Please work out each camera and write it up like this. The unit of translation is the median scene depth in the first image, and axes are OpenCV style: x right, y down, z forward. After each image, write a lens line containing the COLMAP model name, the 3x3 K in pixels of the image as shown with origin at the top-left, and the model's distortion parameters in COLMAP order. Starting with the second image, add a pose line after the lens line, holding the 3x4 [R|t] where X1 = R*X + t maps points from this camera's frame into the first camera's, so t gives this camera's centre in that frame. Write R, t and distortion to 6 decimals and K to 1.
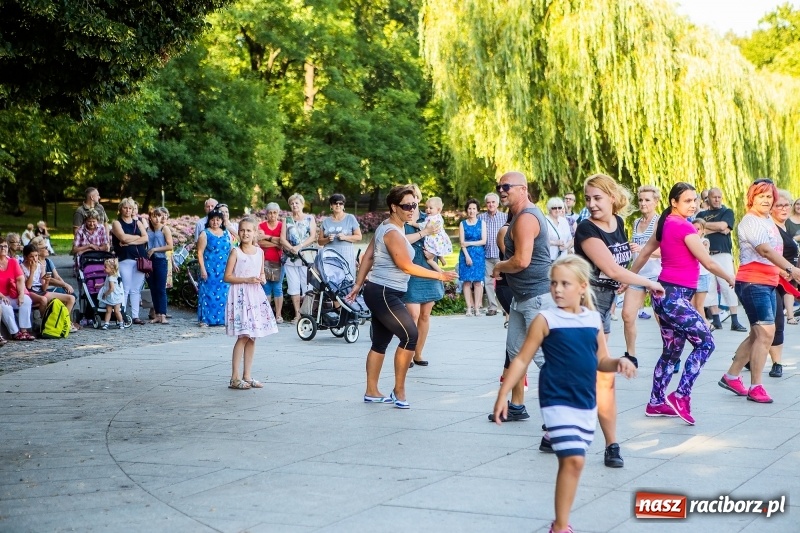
lens RADIAL K [[1626.2, 0, 431.1], [0, 1626.2, 230.3], [0, 0, 1]] dist [0.264516, 0.159961]
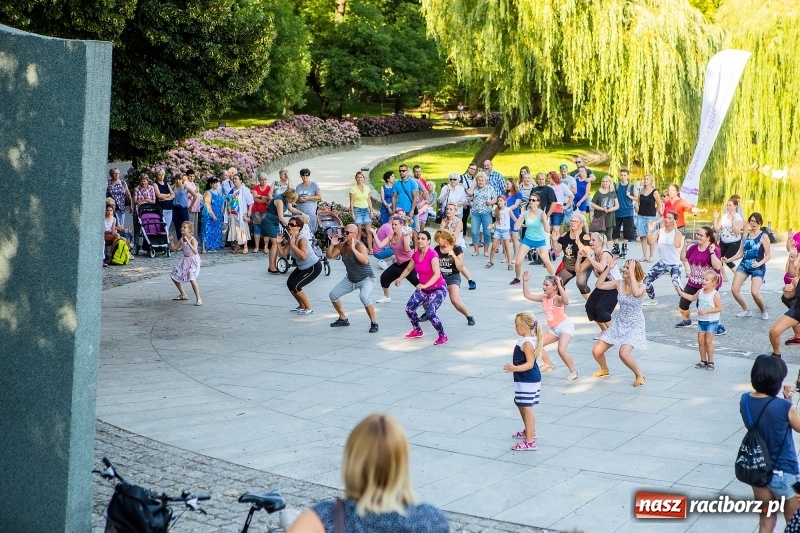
lens RADIAL K [[1626.2, 0, 431.1], [0, 1626.2, 230.3], [0, 0, 1]] dist [0.264516, 0.159961]
pose [[0.999454, 0.017976, -0.027729, 0.041655], [-0.015851, 0.997056, 0.075015, -0.033264], [0.028996, -0.074534, 0.996797, -0.204983]]
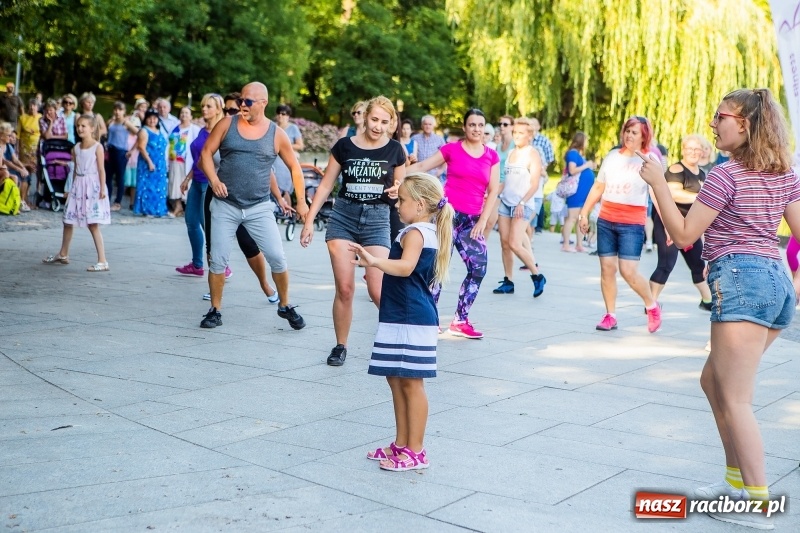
lens RADIAL K [[1638.5, 0, 431.2], [0, 1638.5, 238.9], [0, 0, 1]] dist [0.047363, 3.319961]
pose [[0.996417, 0.080750, -0.025136, 0.031115], [-0.079297, 0.995374, 0.054250, -0.000398], [0.029400, -0.052063, 0.998211, -0.036596]]
